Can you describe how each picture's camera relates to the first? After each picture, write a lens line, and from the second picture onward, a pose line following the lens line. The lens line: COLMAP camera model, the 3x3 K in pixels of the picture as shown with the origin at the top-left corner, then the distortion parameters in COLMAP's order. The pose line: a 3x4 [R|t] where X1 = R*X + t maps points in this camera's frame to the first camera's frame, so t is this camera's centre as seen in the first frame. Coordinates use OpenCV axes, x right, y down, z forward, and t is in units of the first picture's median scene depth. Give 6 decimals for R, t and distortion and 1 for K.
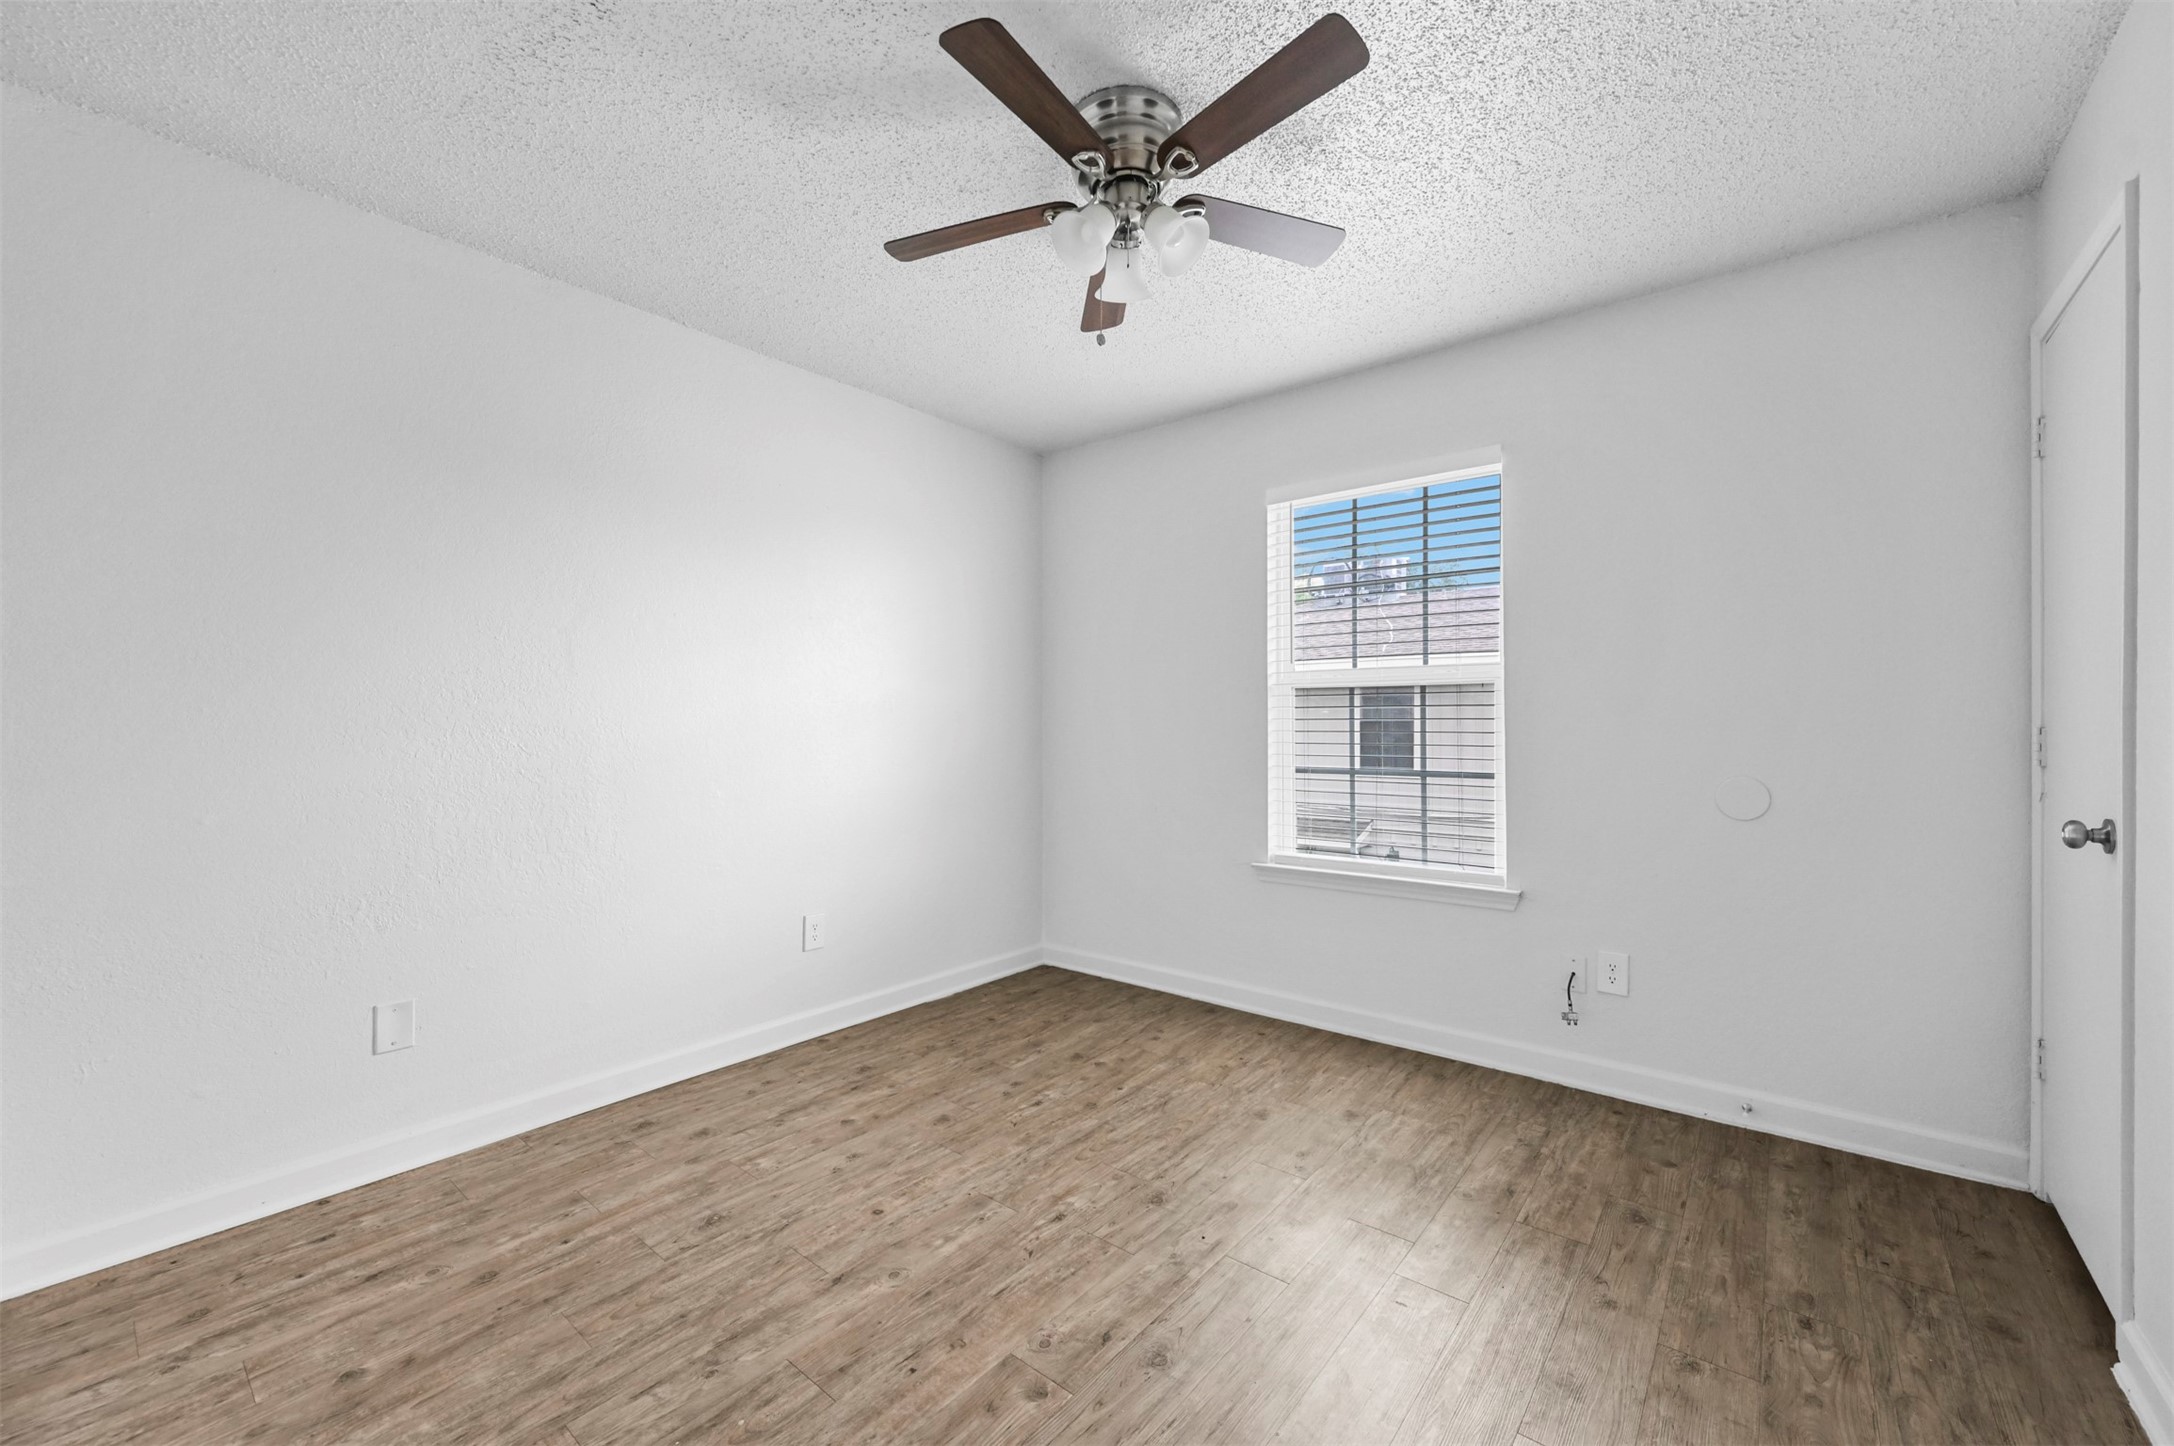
lens RADIAL K [[862.7, 0, 1086.9], [0, 862.7, 718.9], [0, 0, 1]] dist [-0.000234, -0.000018]
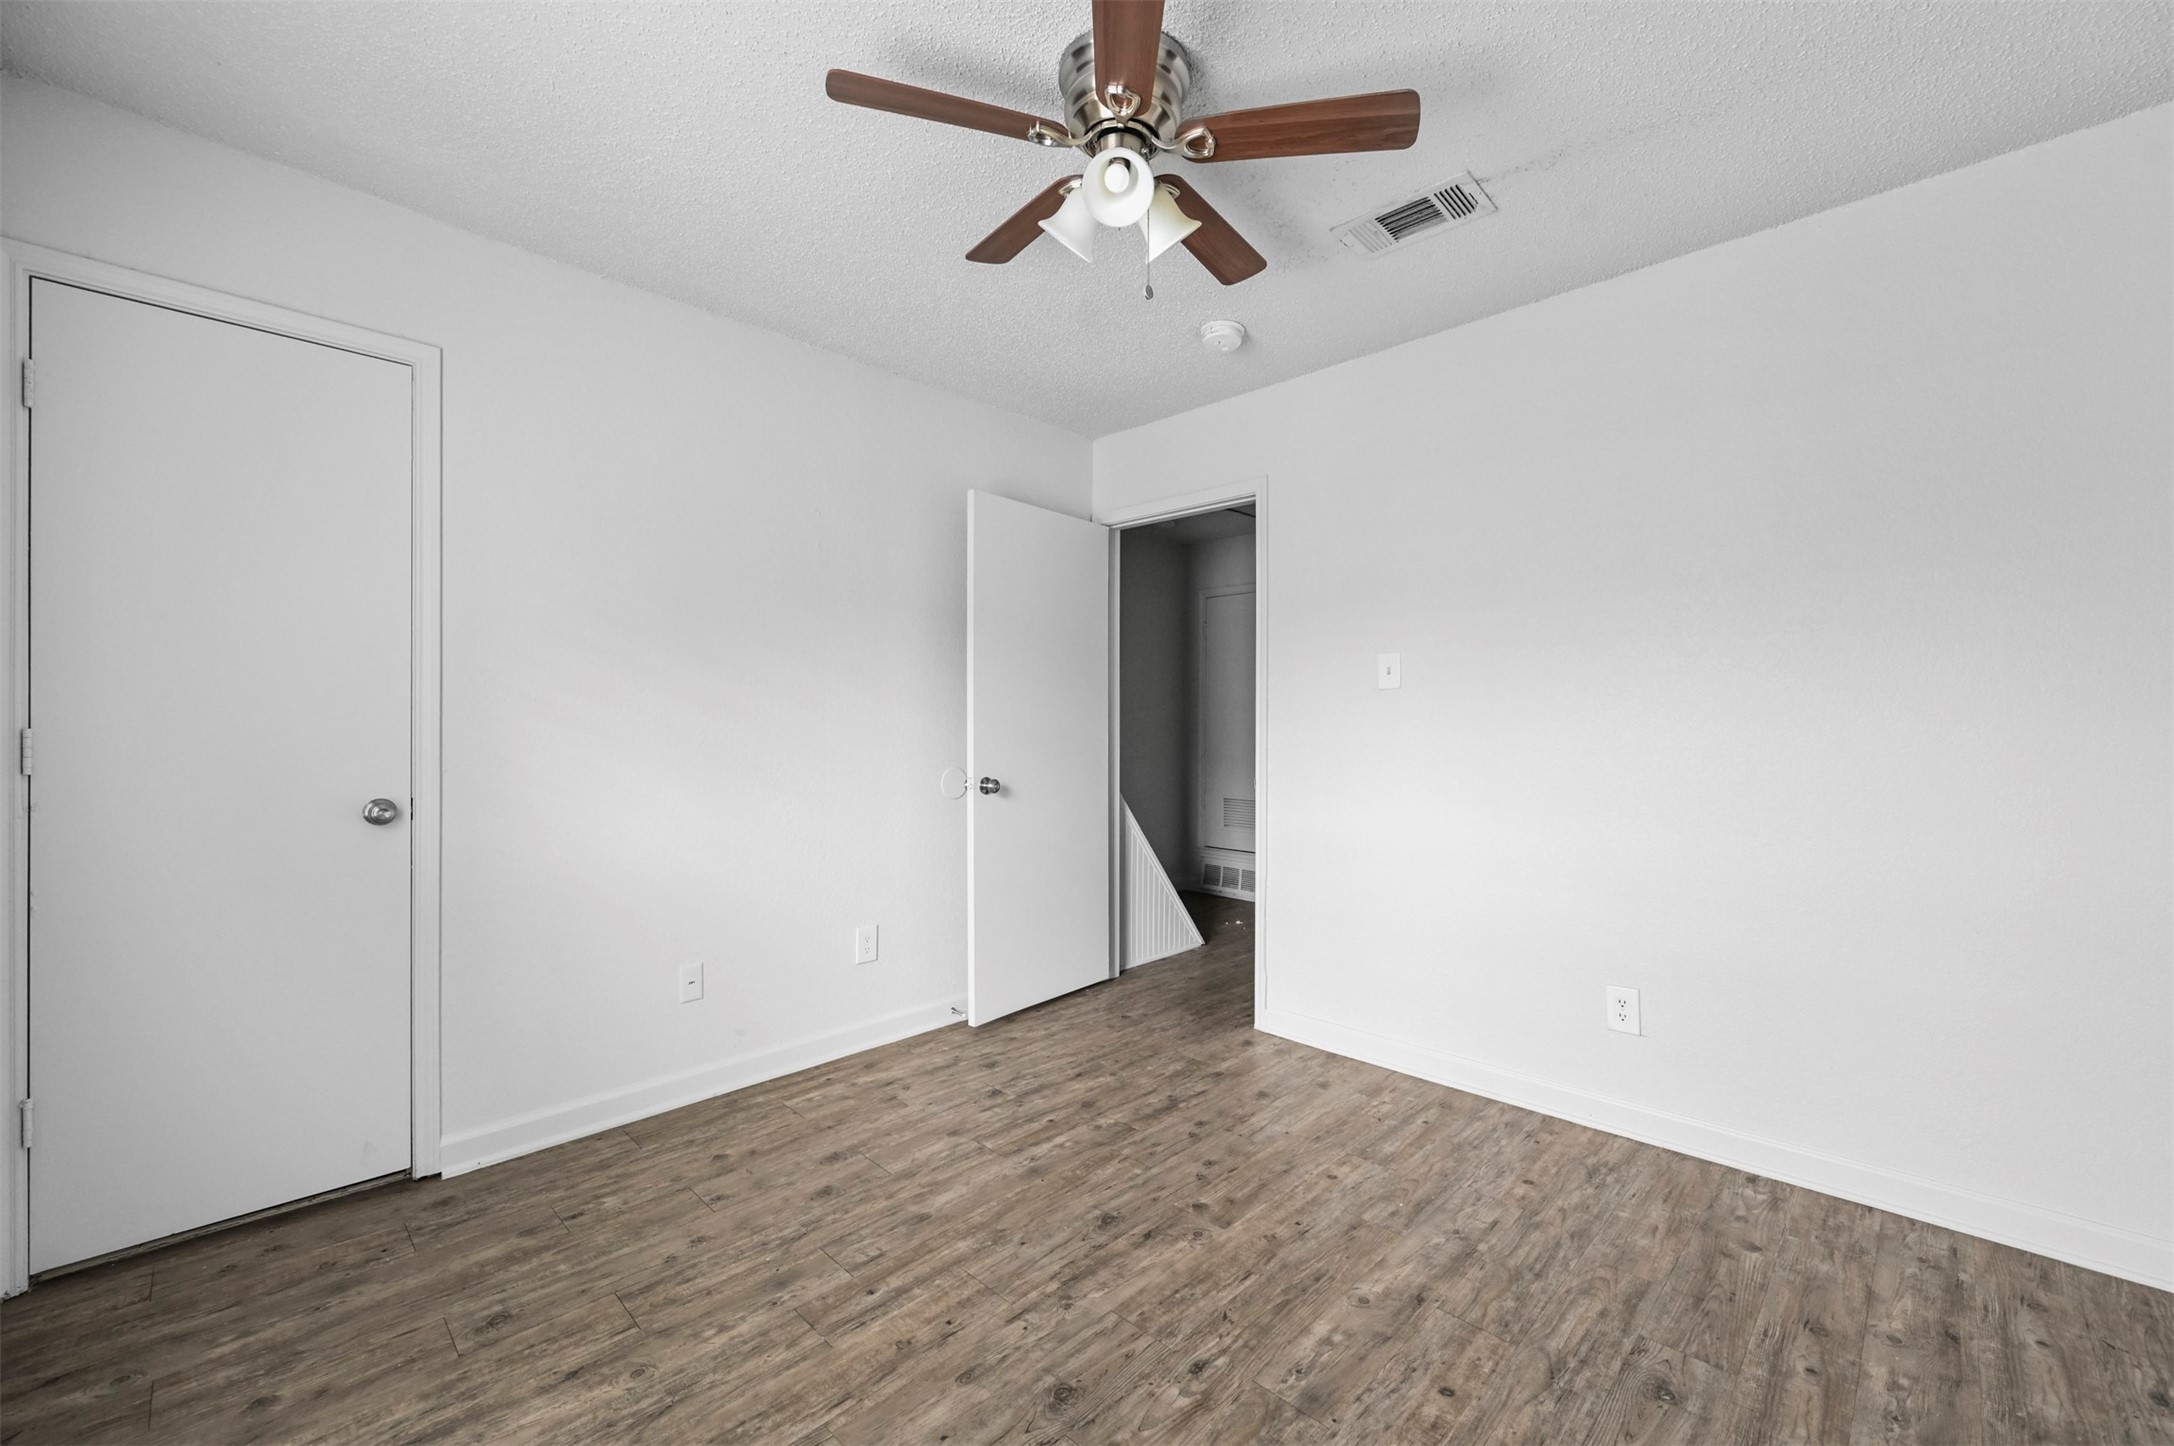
lens RADIAL K [[862.7, 0, 1093.6], [0, 862.7, 732.2], [0, 0, 1]] dist [-0.000234, -0.000018]
pose [[-0.995922, -0.001620, 0.090208, -0.009180], [-0.001666, 0.999999, -0.000429, 0.012060], [-0.090207, -0.000578, -0.995923, 1.966494]]
